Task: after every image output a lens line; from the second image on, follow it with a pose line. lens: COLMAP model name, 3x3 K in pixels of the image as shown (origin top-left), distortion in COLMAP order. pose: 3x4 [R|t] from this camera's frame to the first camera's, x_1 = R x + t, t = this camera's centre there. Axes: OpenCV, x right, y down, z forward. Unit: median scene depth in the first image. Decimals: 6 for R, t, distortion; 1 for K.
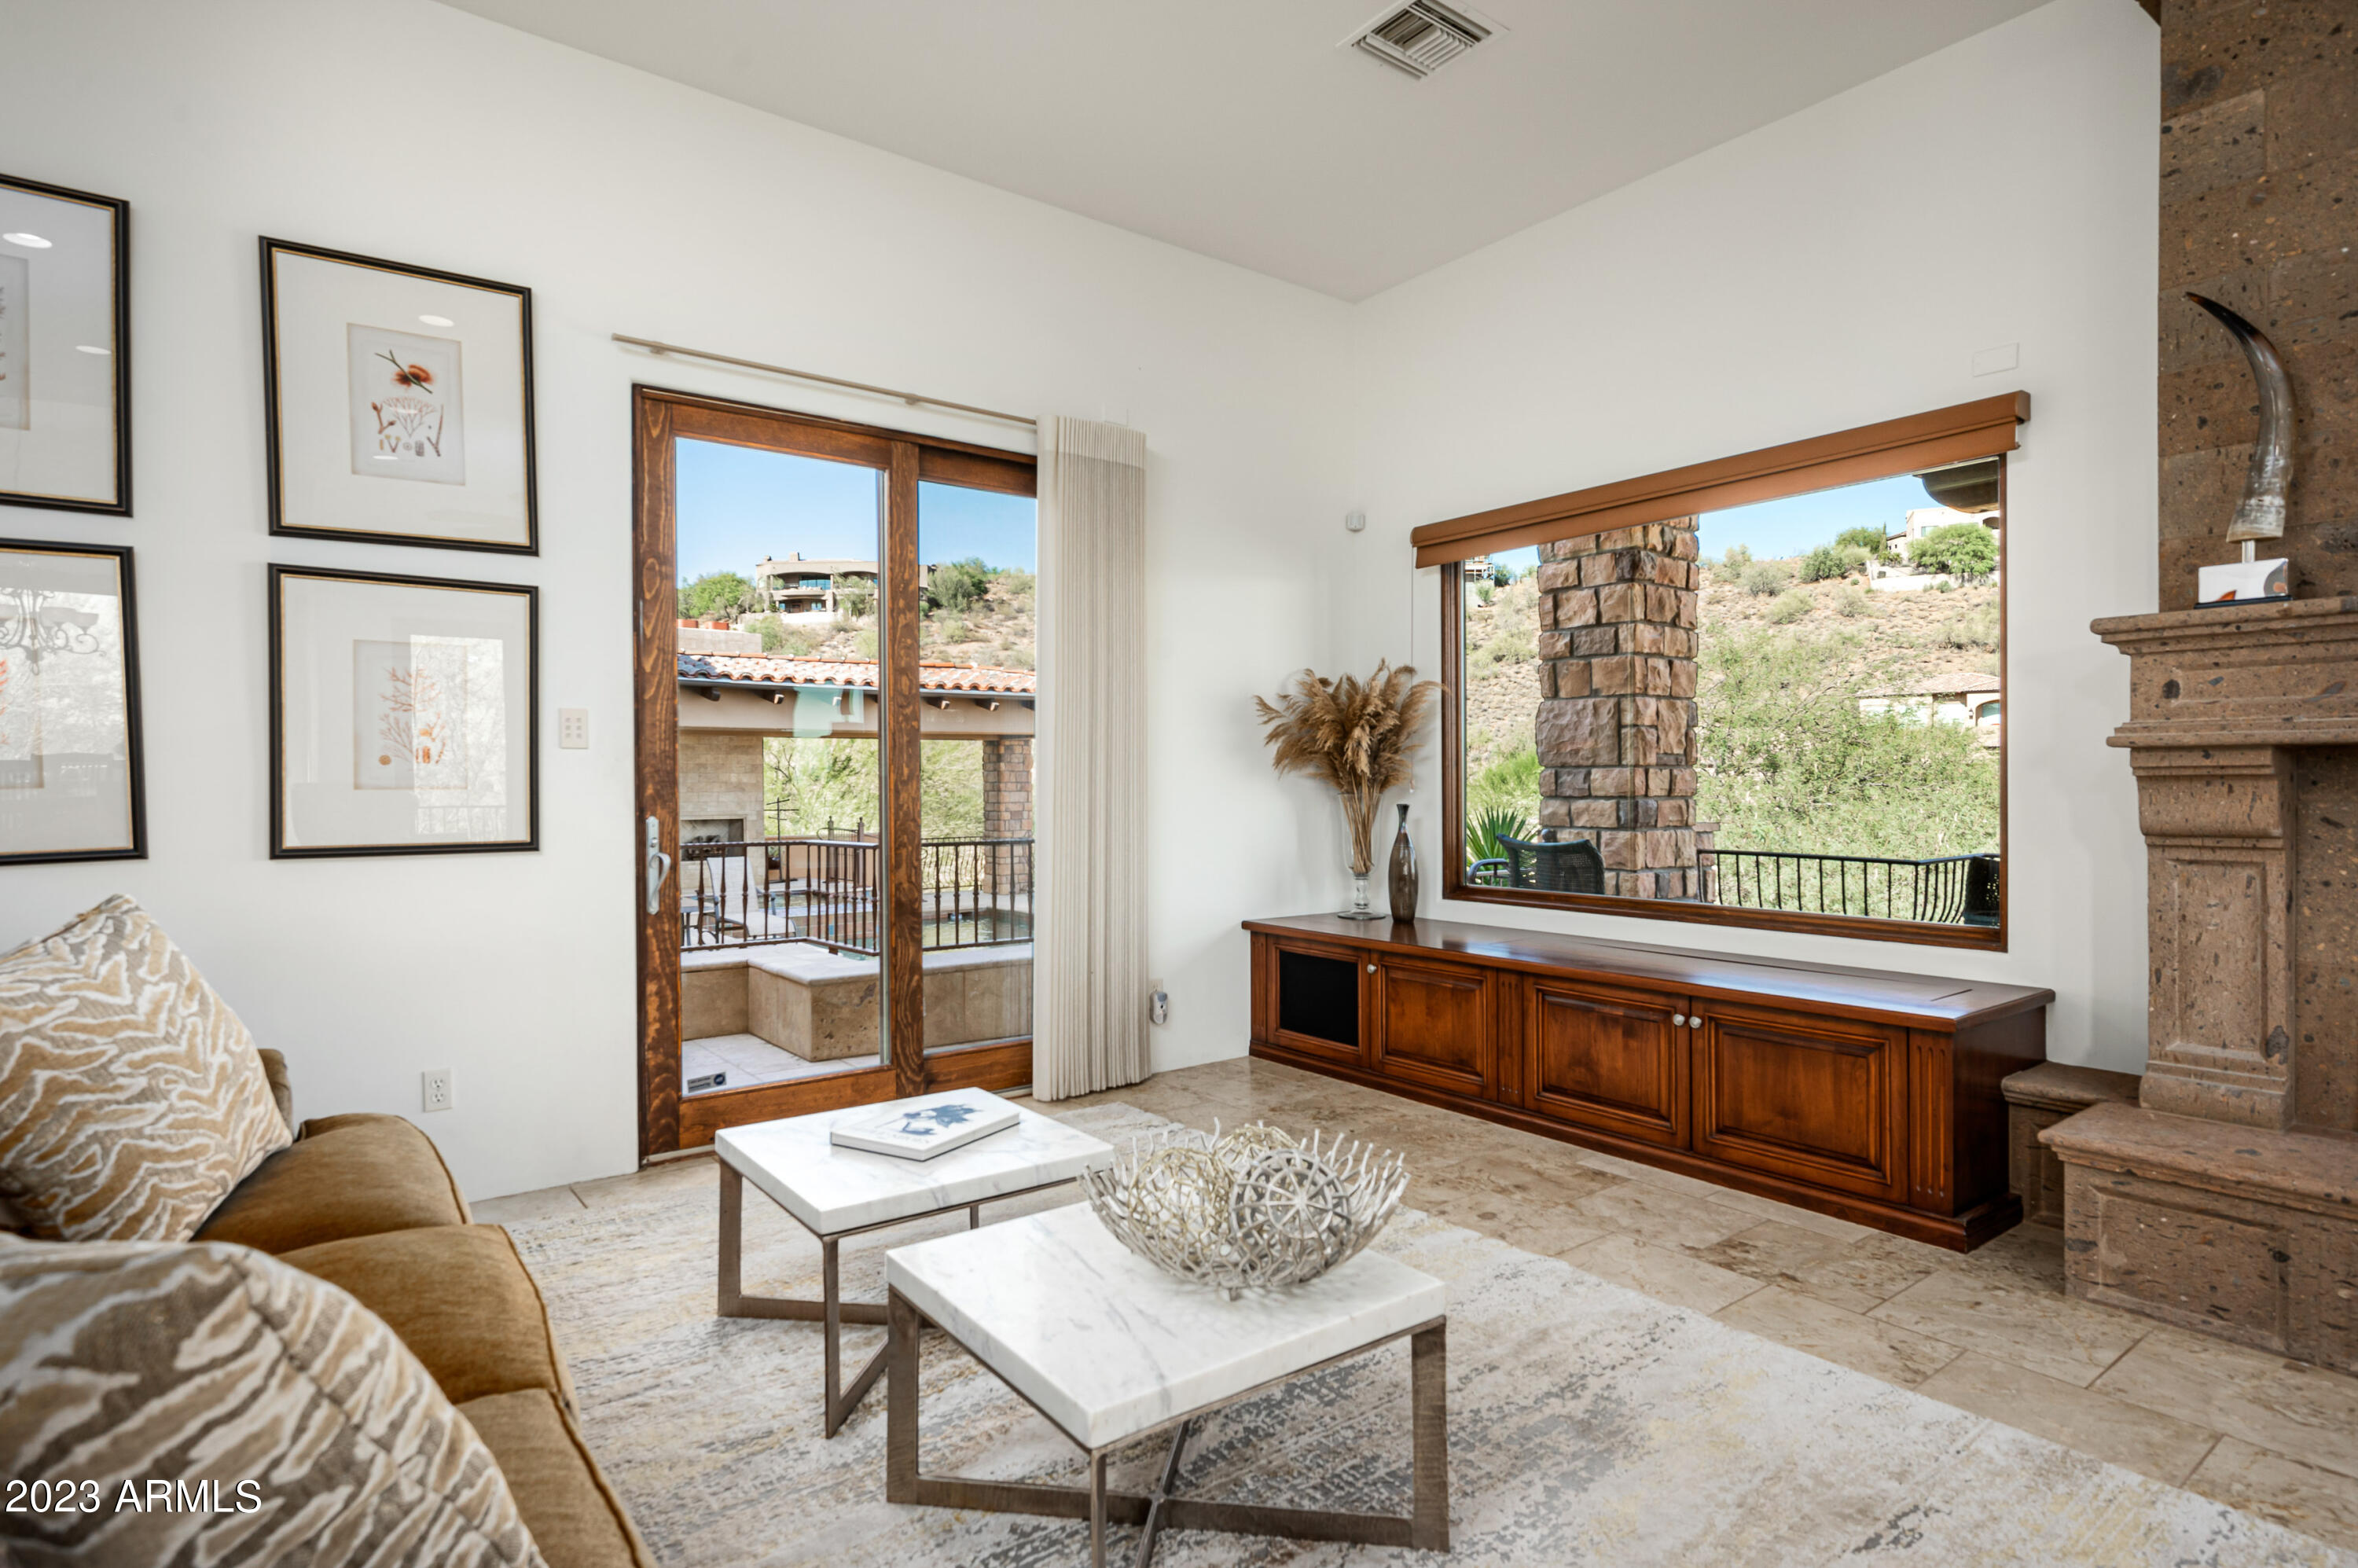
lens RADIAL K [[1225.7, 0, 1193.7], [0, 1225.7, 781.8], [0, 0, 1]] dist [0.003927, 0.000066]
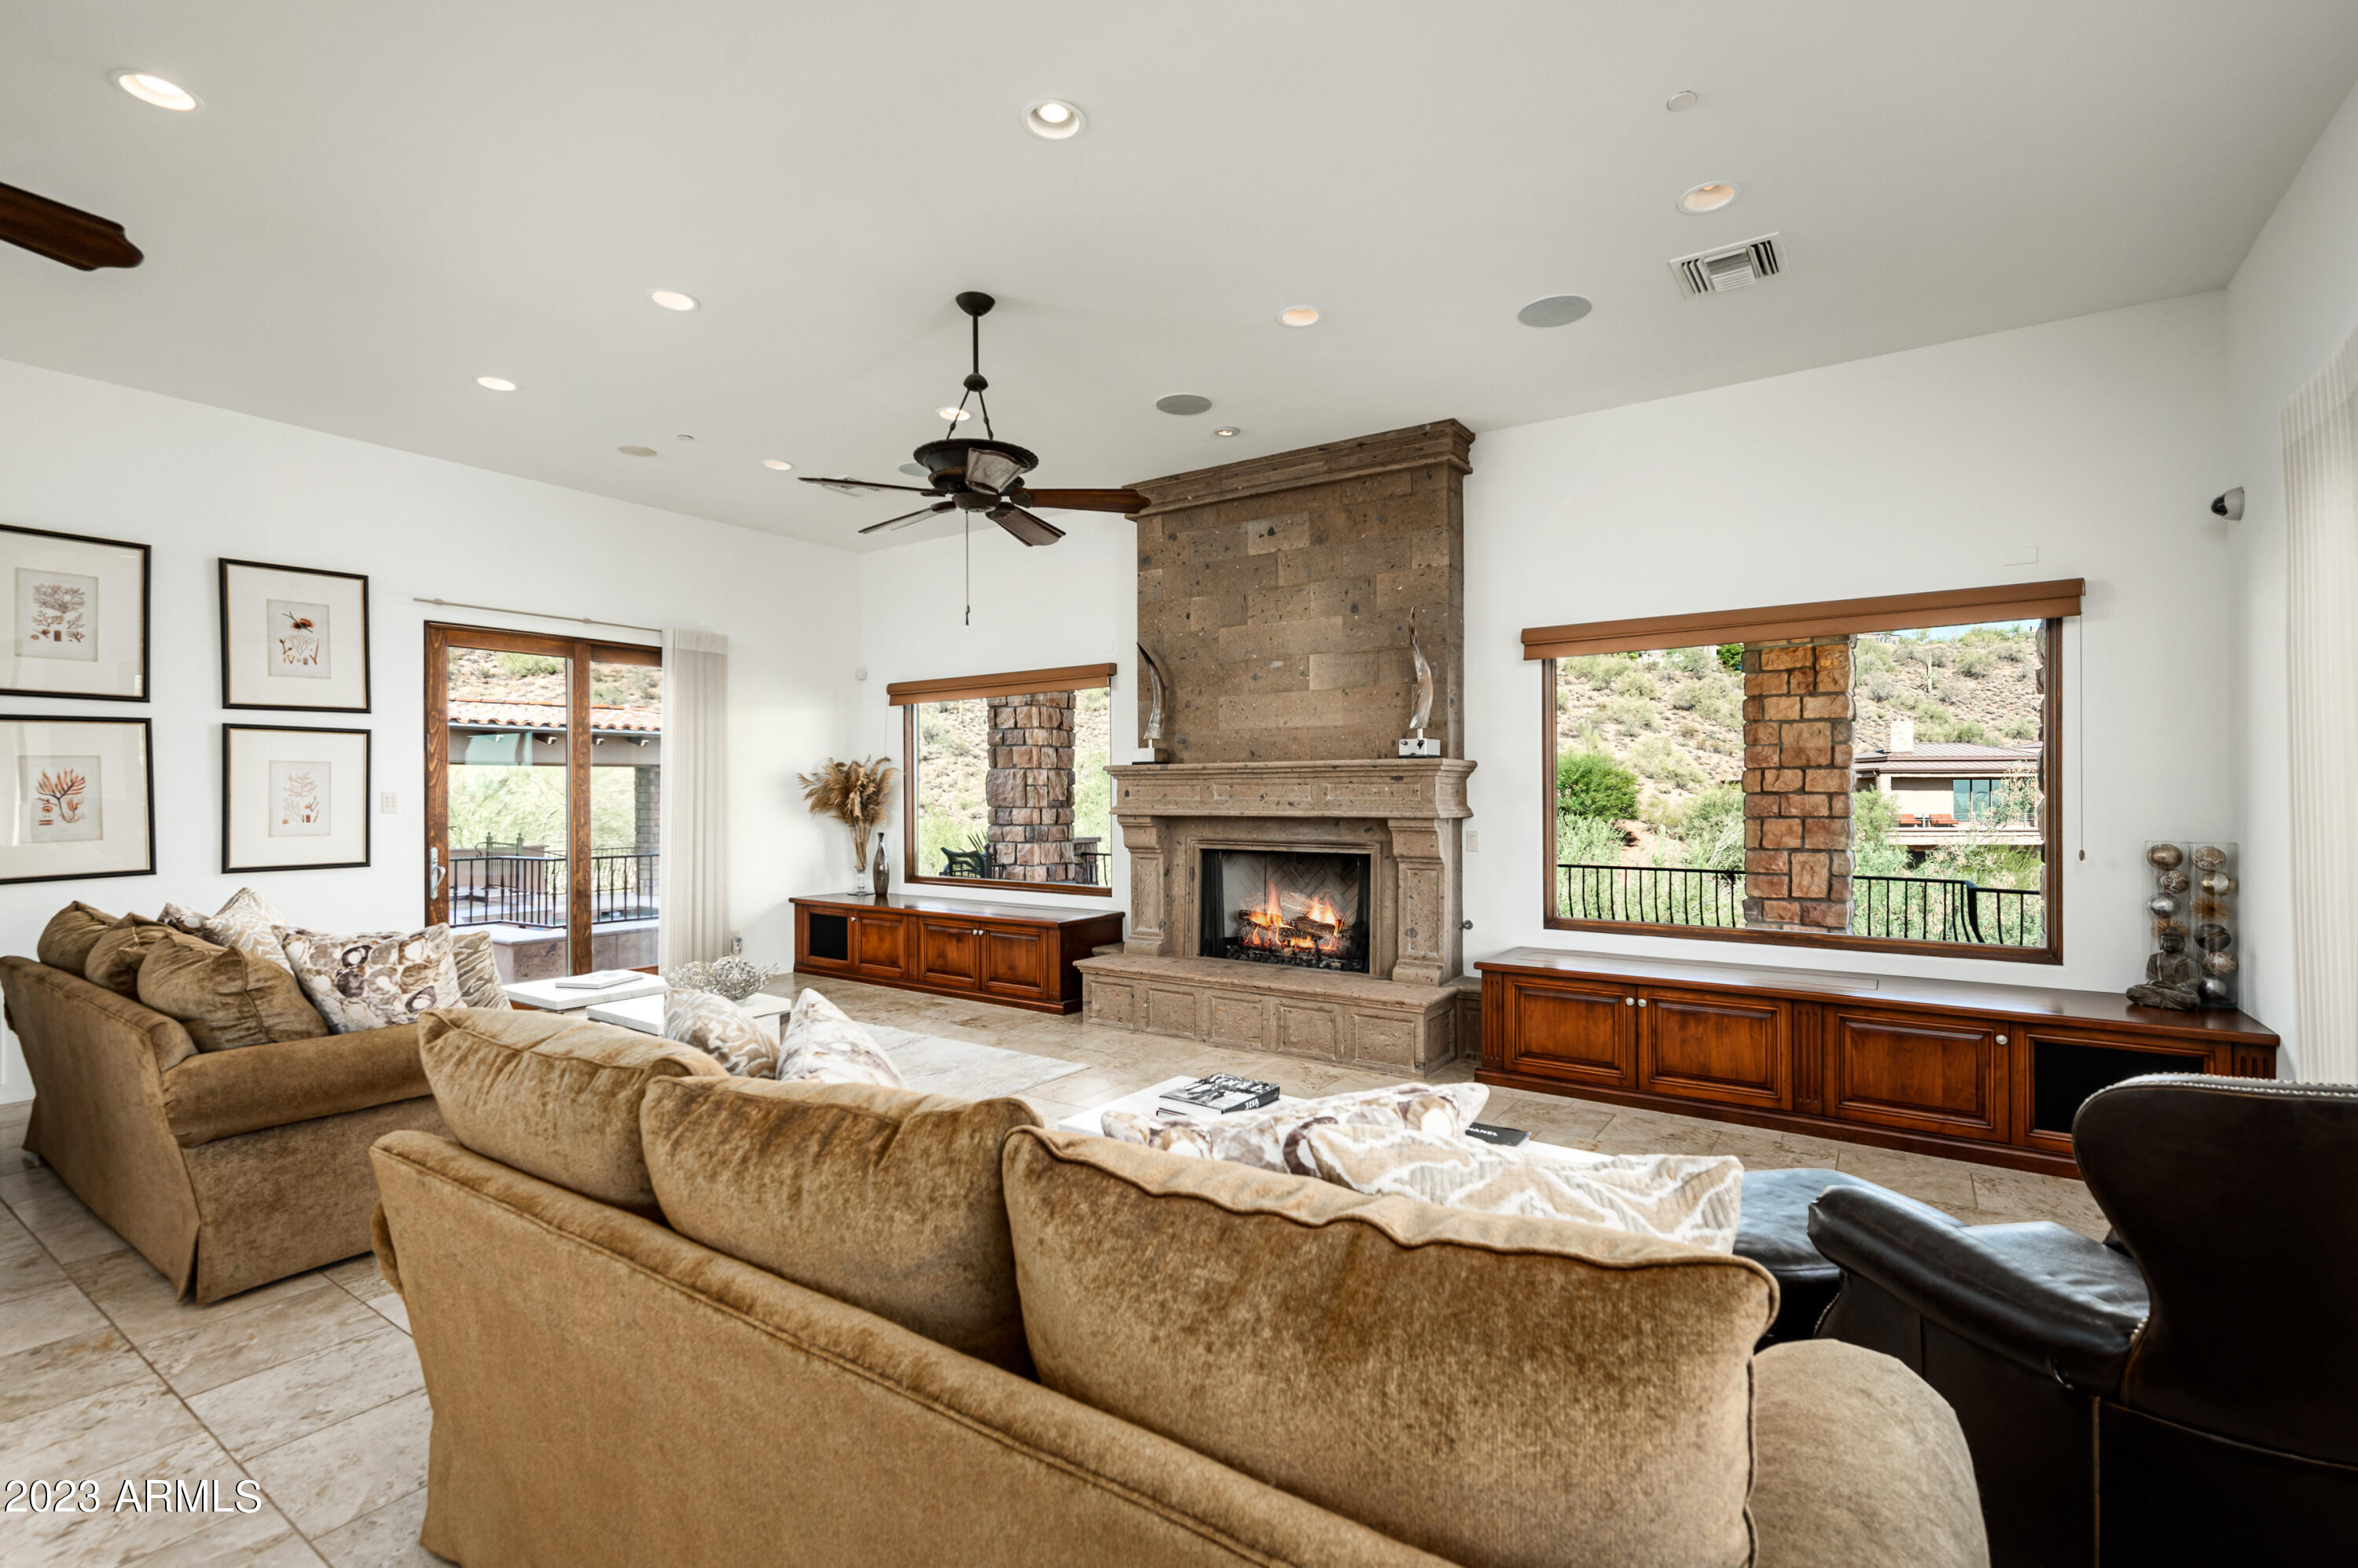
lens RADIAL K [[1059.5, 0, 1197.2], [0, 1059.5, 790.8], [0, 0, 1]] dist [-0.001151, 0.000196]
pose [[0.950531, 0.002605, 0.310619, 0.130117], [-0.002260, 0.999996, -0.001468, -0.044888], [-0.310621, 0.000693, 0.950533, -0.697965]]
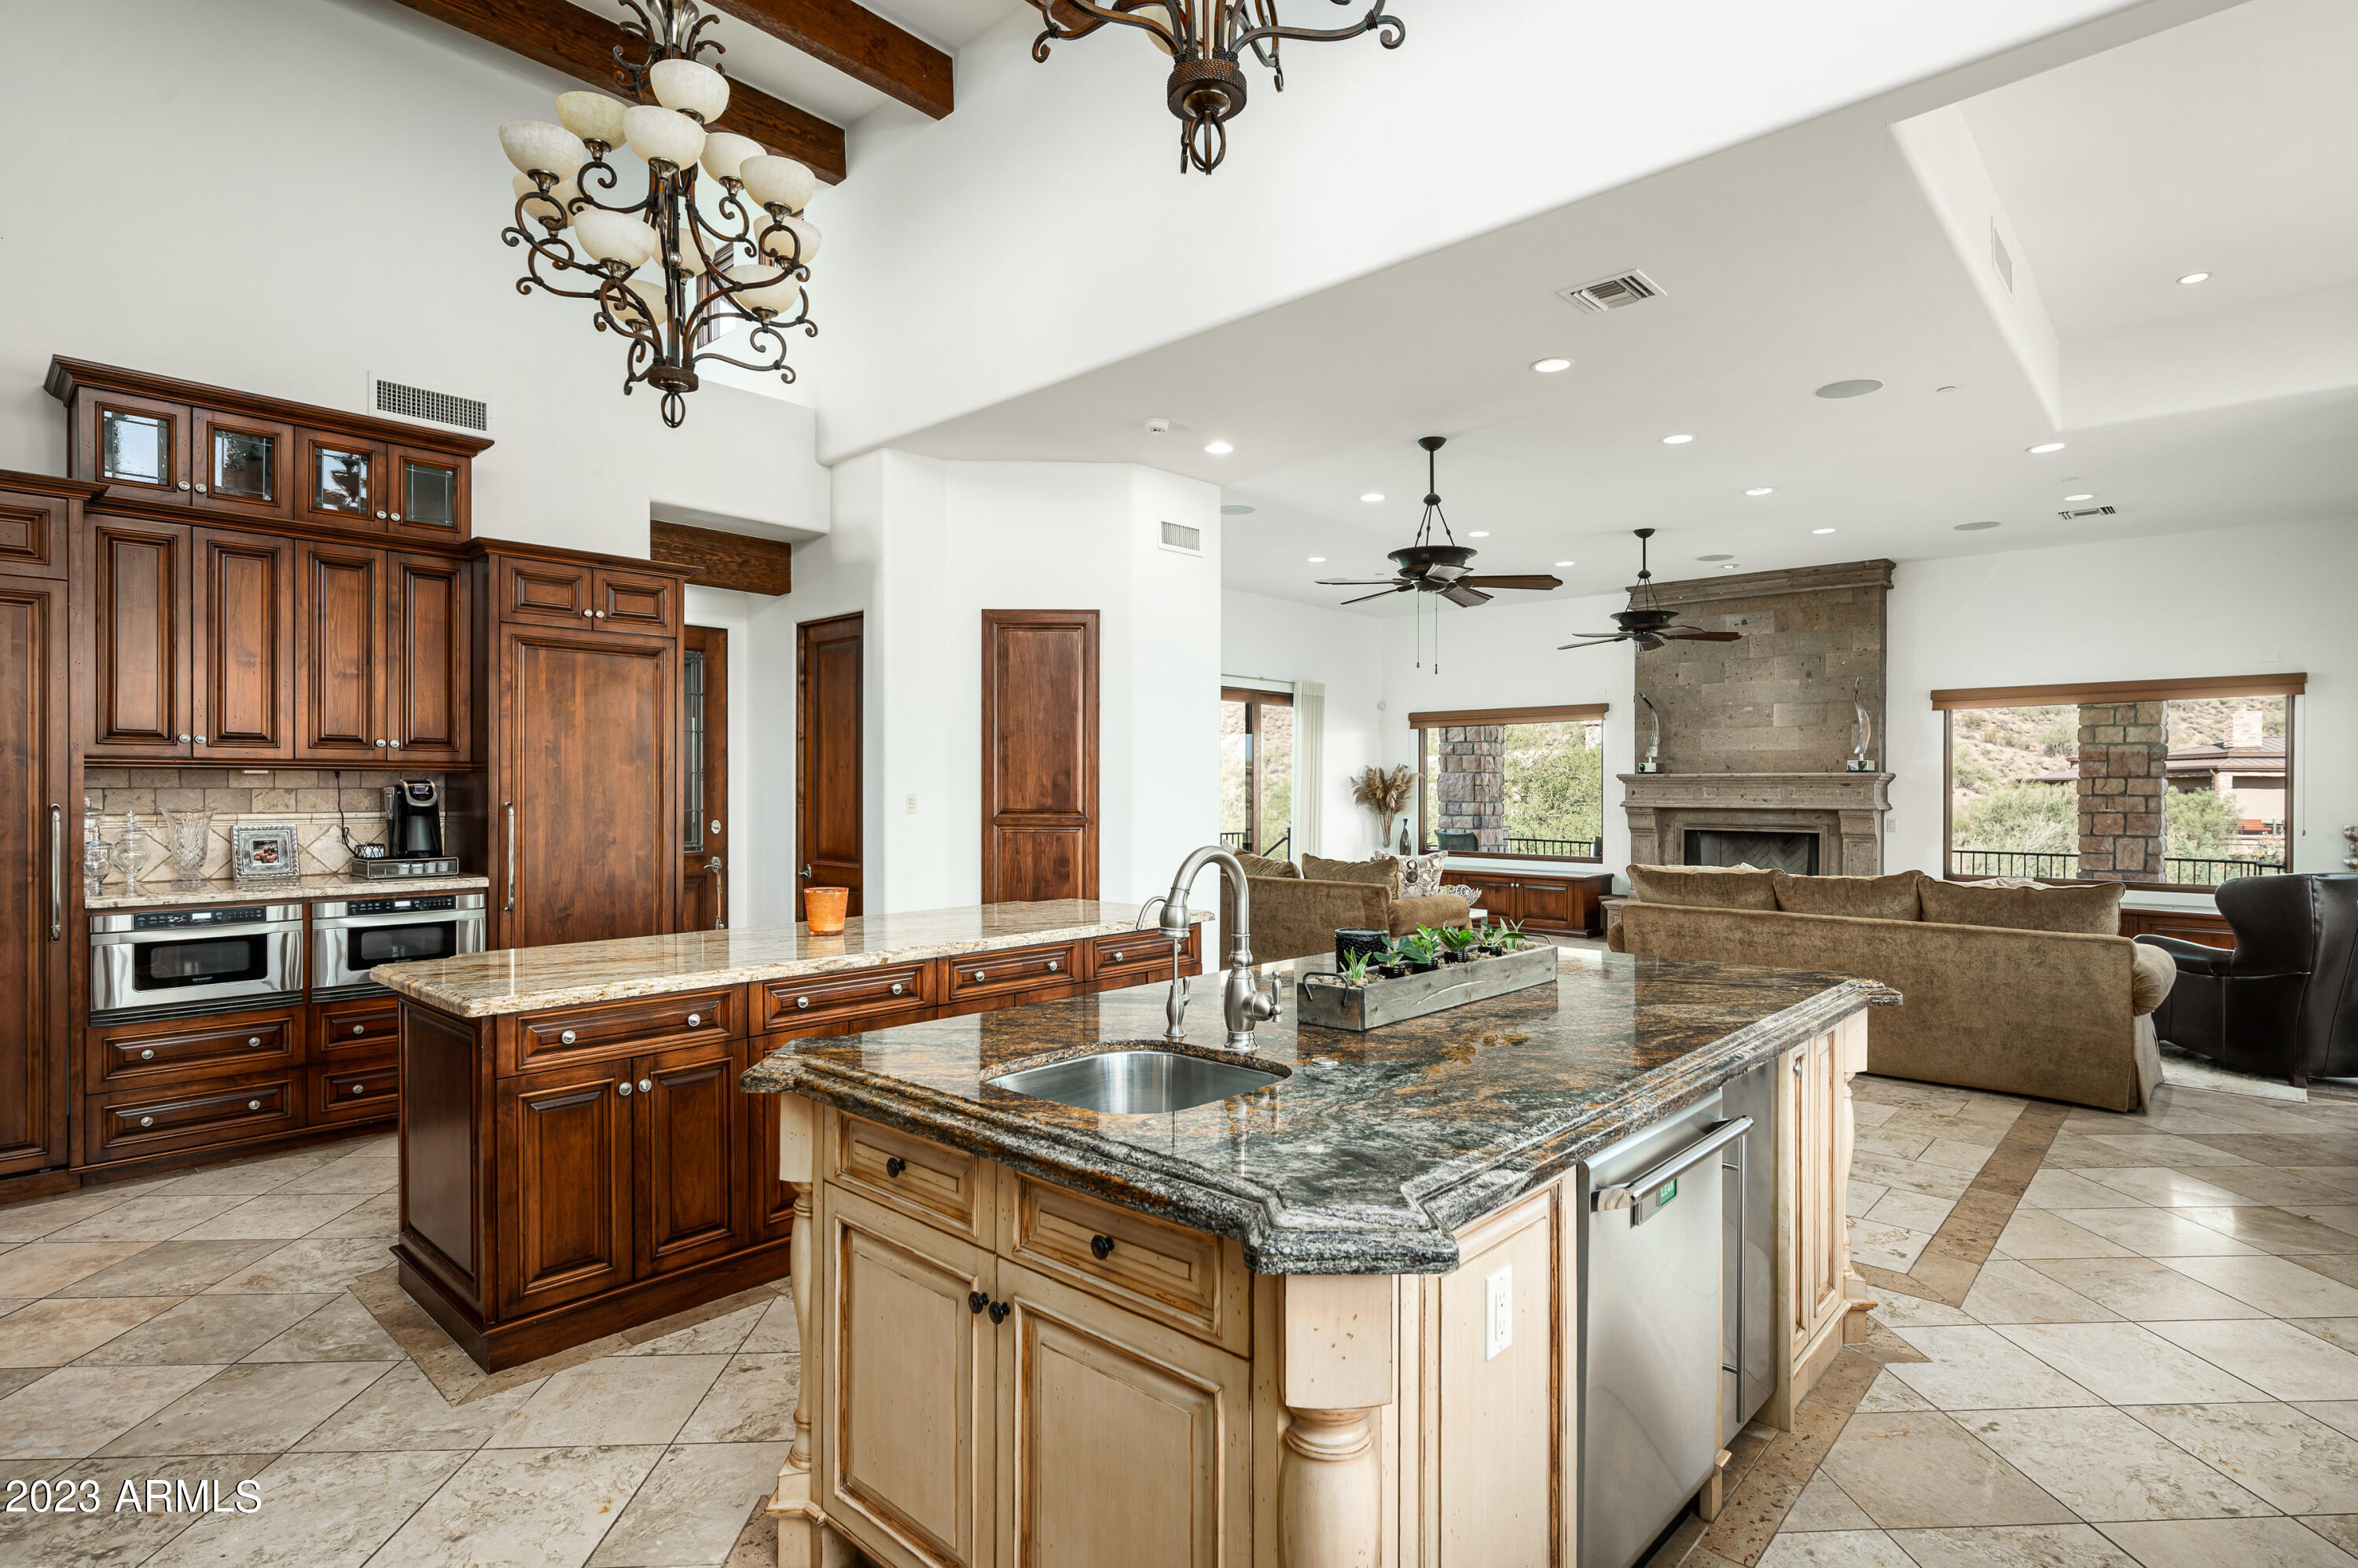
lens RADIAL K [[1193.9, 0, 1175.0], [0, 1193.9, 789.8], [0, 0, 1]] dist [-0.006303, -0.000784]
pose [[0.986413, 0.007517, 0.164110, -0.757506], [-0.008086, 0.999963, 0.002803, -0.048137], [-0.164083, -0.004092, 0.986438, -1.486501]]
